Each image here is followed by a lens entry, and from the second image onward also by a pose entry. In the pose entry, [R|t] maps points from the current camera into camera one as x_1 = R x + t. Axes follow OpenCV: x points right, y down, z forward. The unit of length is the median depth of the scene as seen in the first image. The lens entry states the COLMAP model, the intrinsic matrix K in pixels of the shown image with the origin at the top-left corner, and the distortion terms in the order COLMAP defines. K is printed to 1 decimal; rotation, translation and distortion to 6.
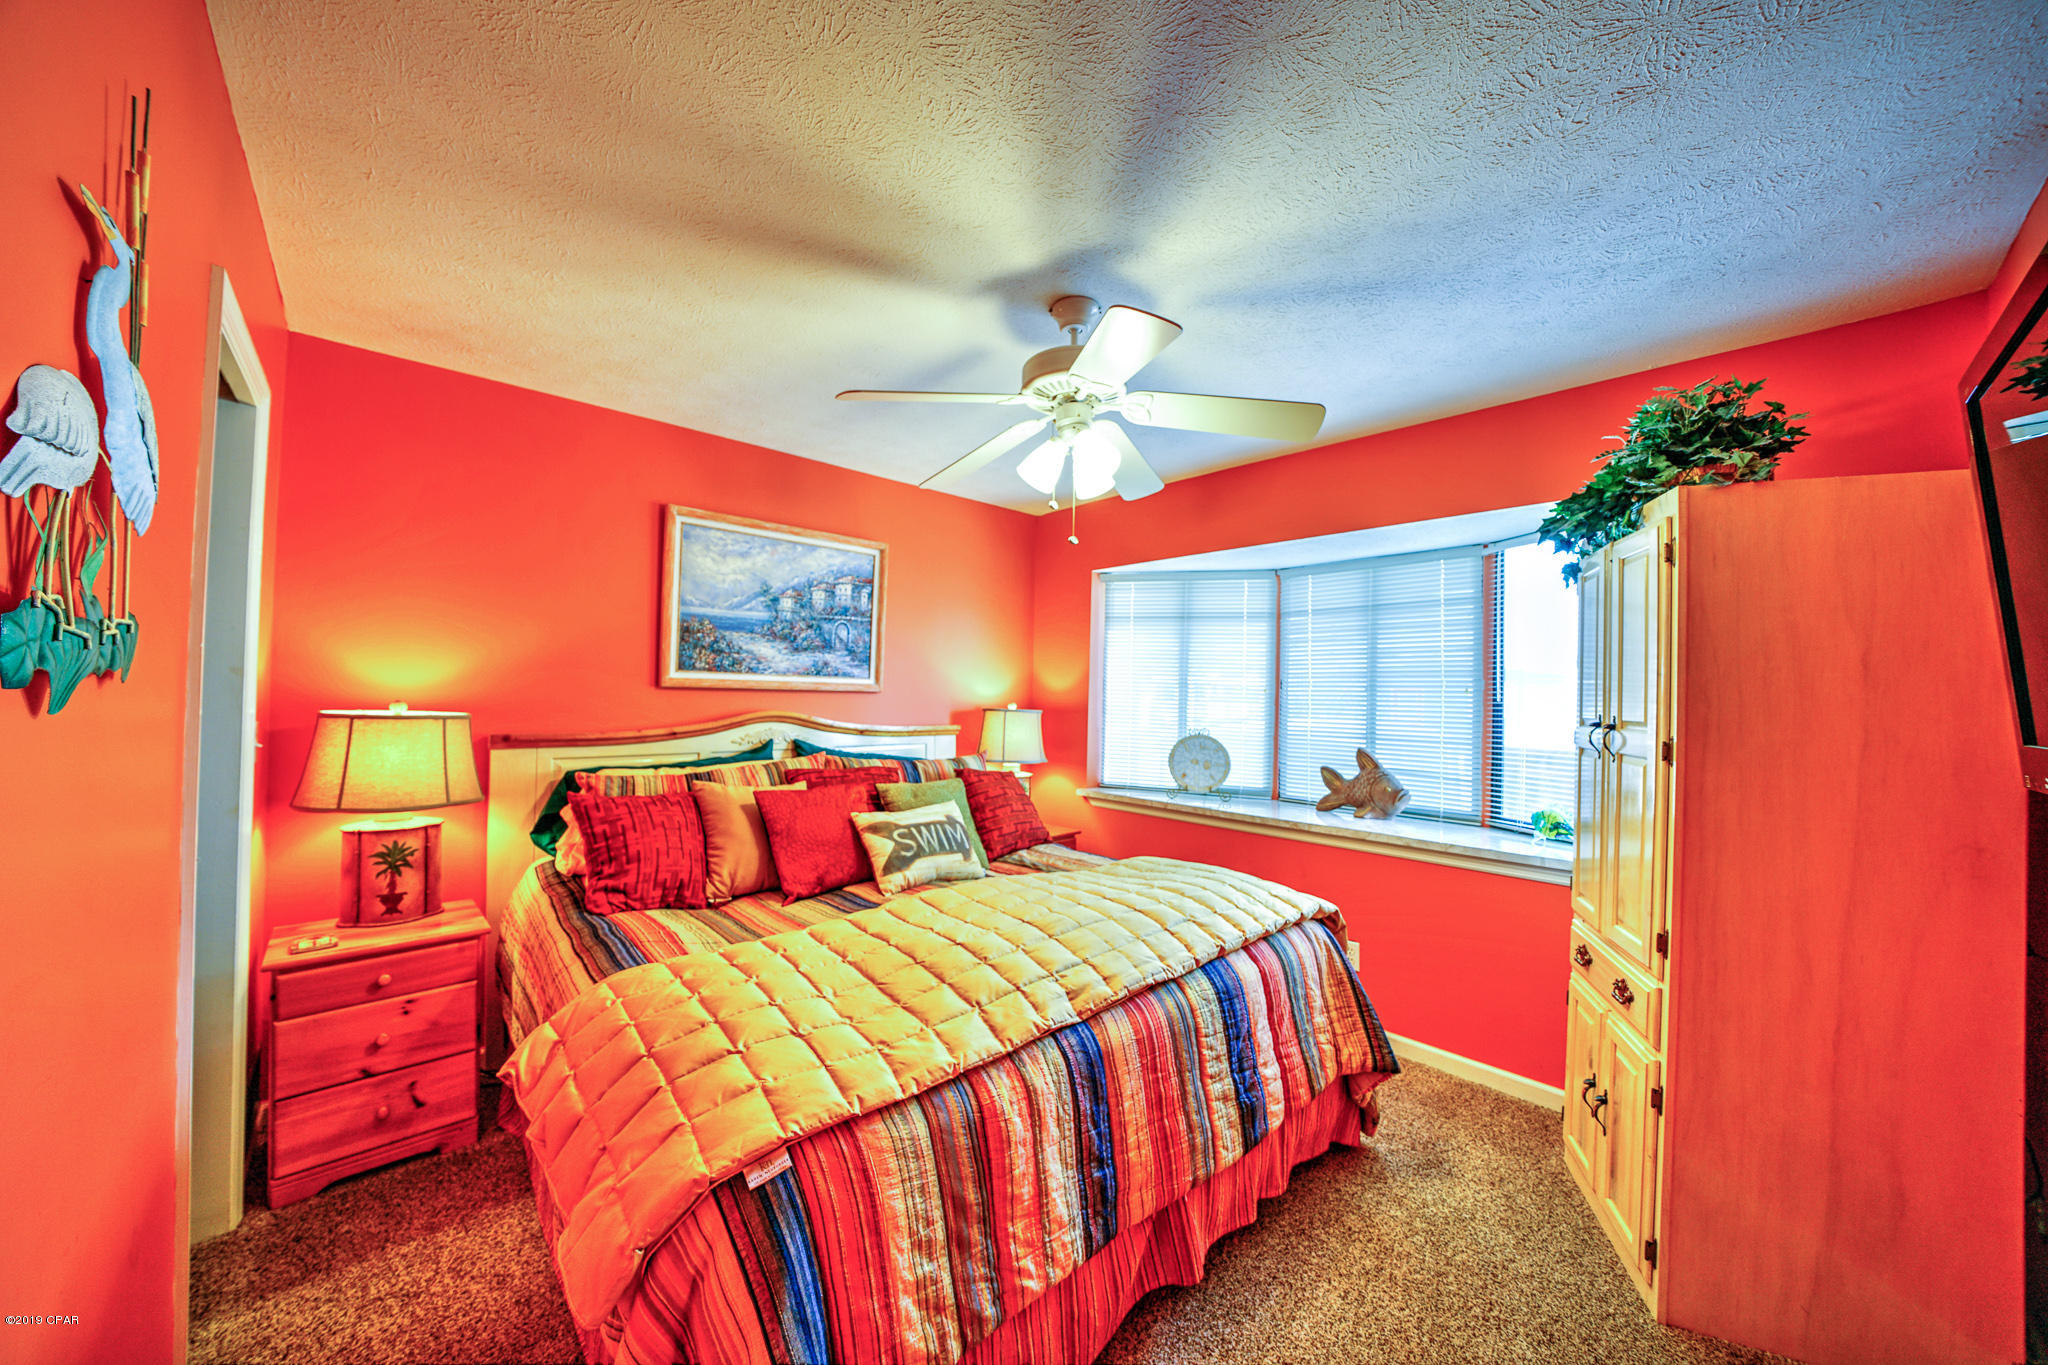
lens RADIAL K [[708.9, 0, 988.9], [0, 708.9, 680.0], [0, 0, 1]] dist [-0.026006, 0.003293]
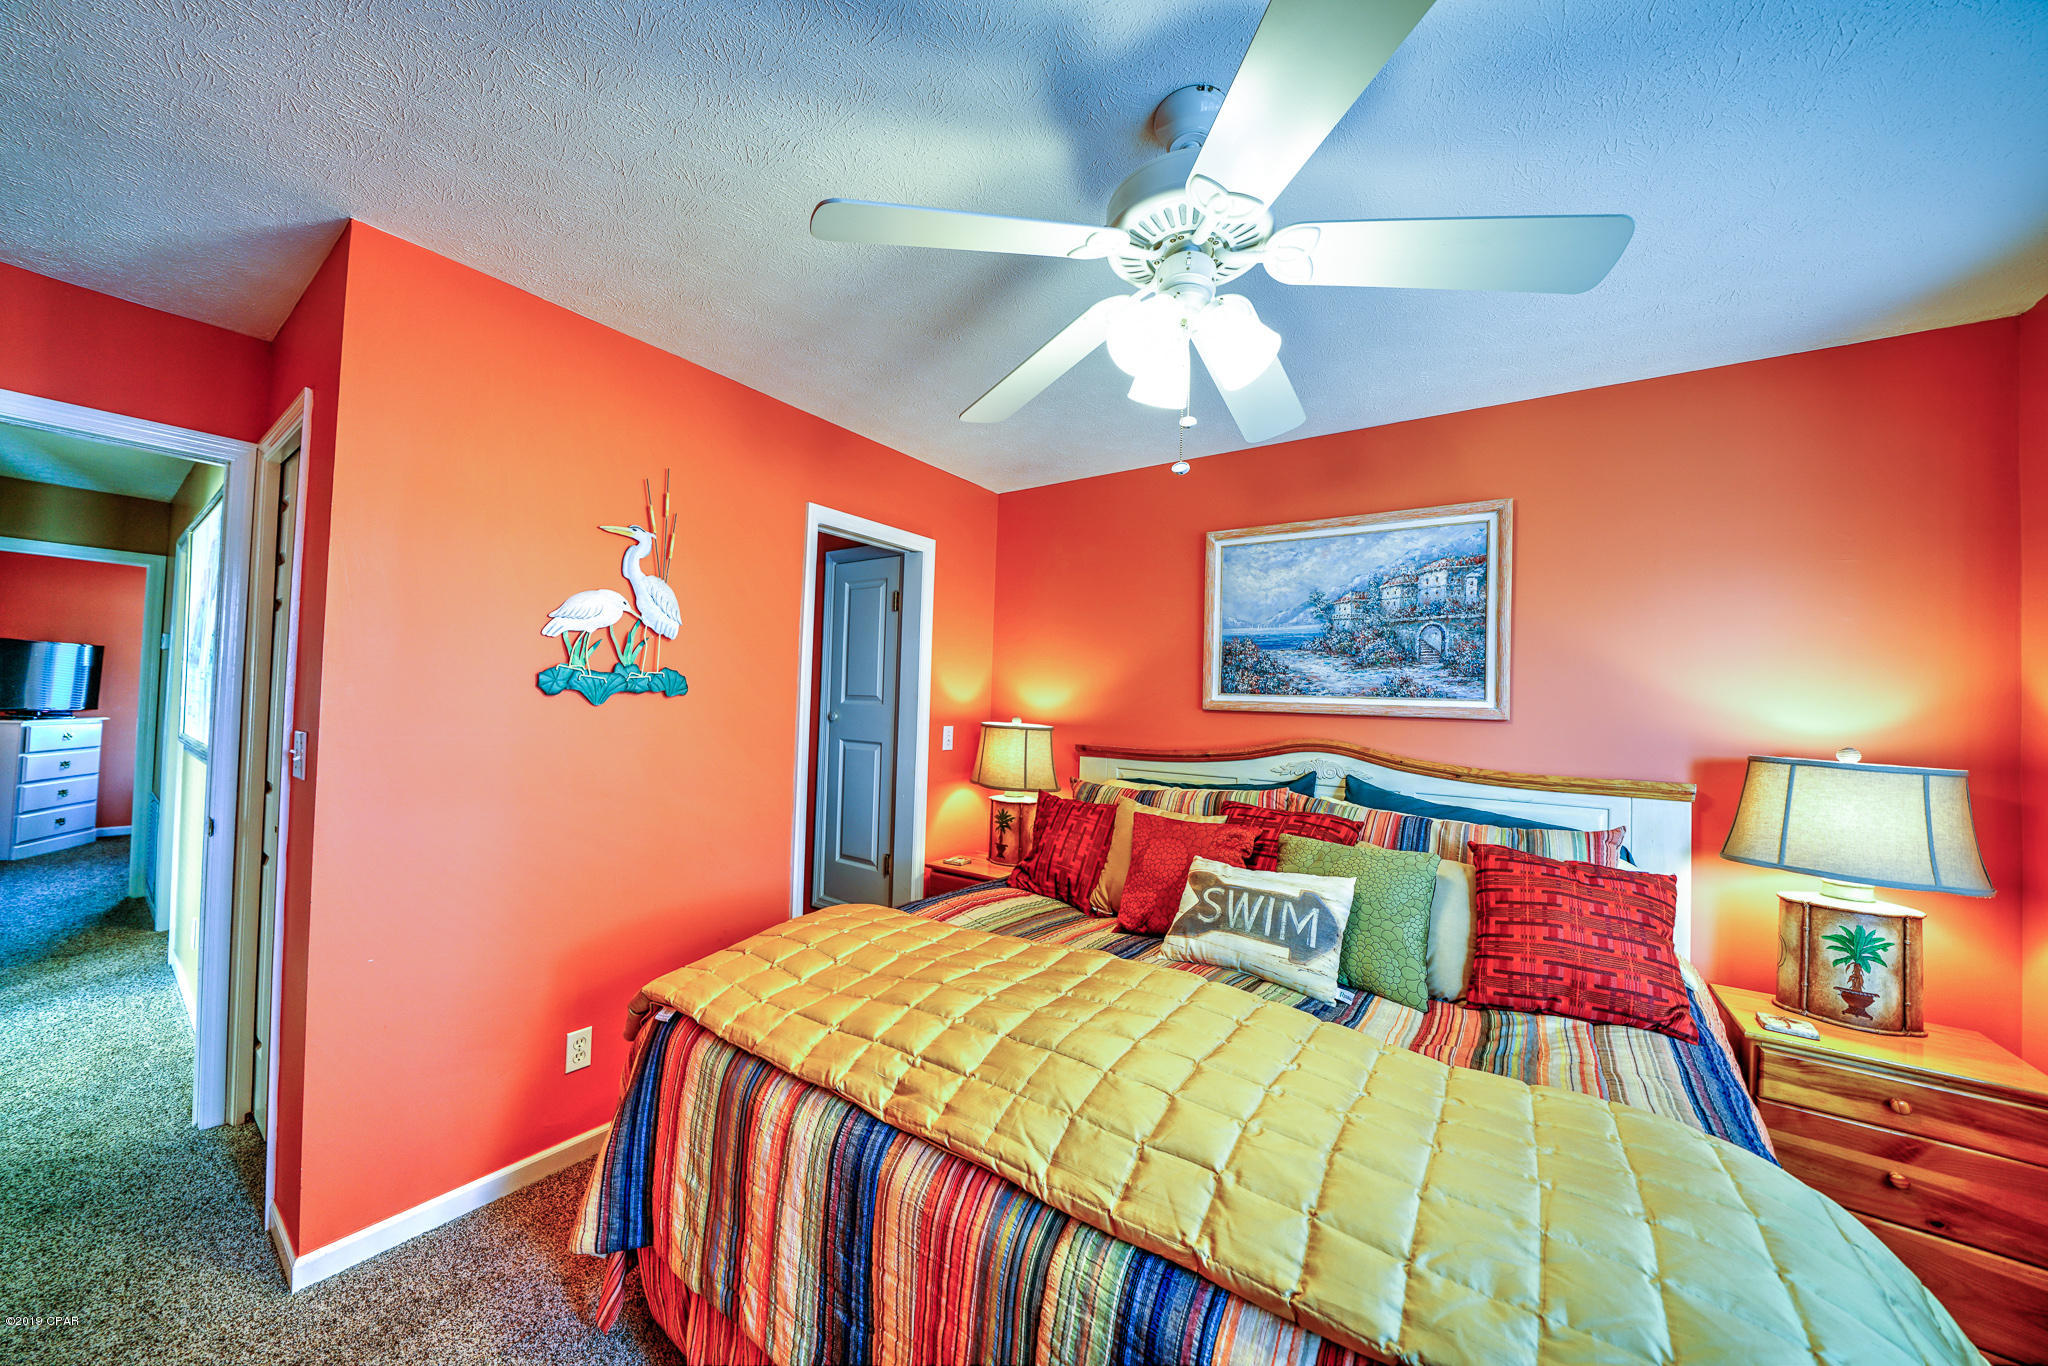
lens RADIAL K [[708.9, 0, 1013.2], [0, 708.9, 683.9], [0, 0, 1]] dist [-0.026006, 0.003293]
pose [[0.228827, -0.037566, -0.972742, 0.437921], [-0.007913, 0.999150, -0.040447, 0.014953], [0.973435, 0.016952, 0.228335, 0.447334]]
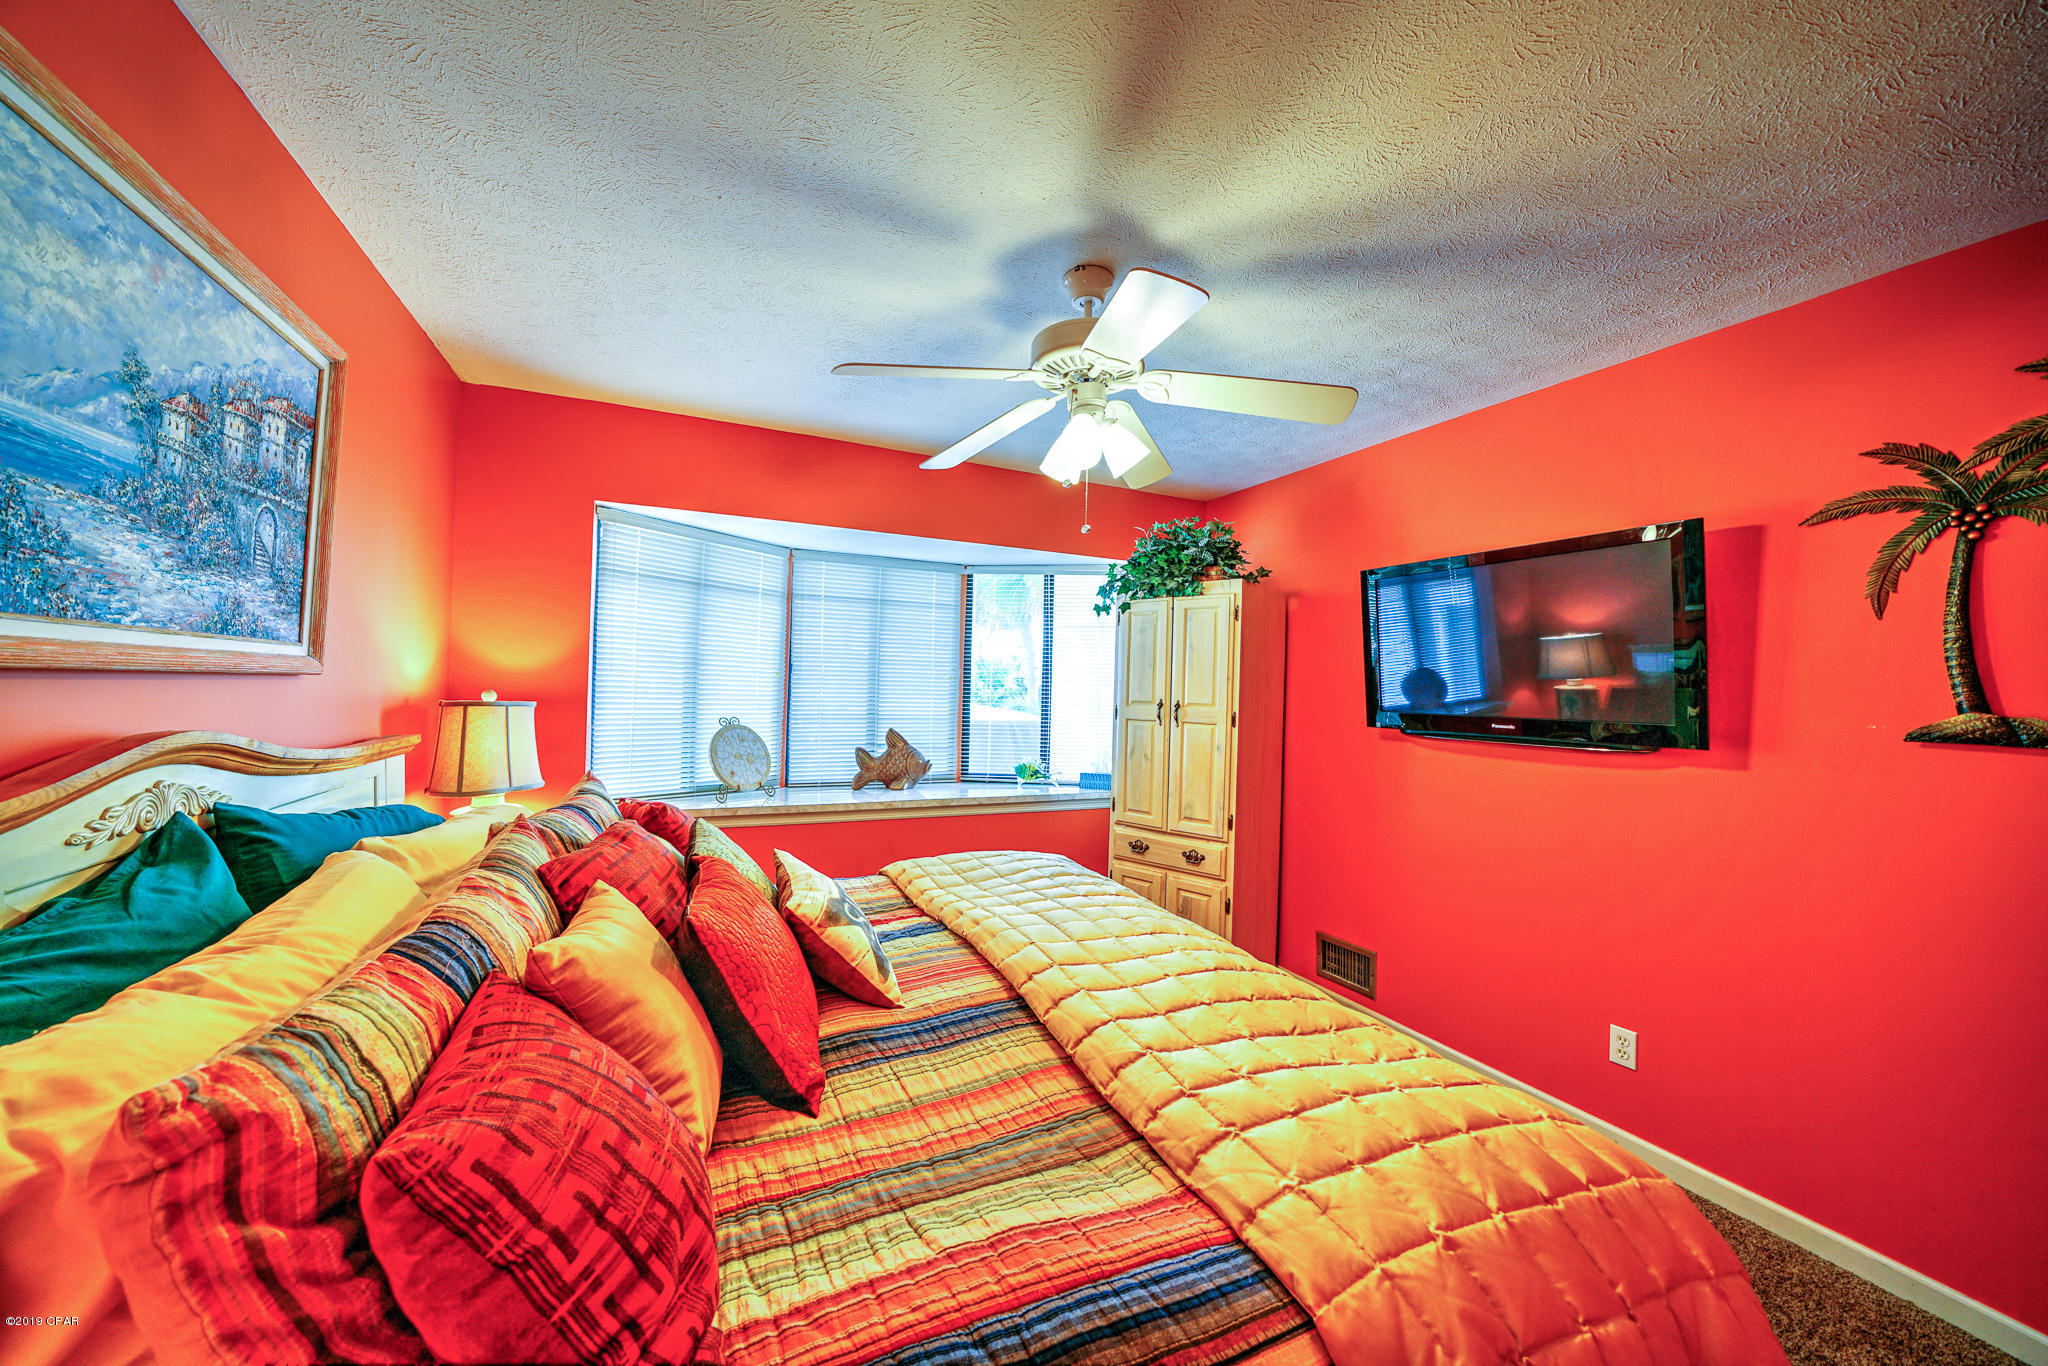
lens RADIAL K [[708.9, 0, 1004.4], [0, 708.9, 681.7], [0, 0, 1]] dist [-0.026006, 0.003293]
pose [[0.296192, -0.004953, 0.955116, -0.507217], [-0.039989, 0.999045, 0.017582, -0.004054], [-0.954291, -0.043402, 0.295711, 0.508093]]
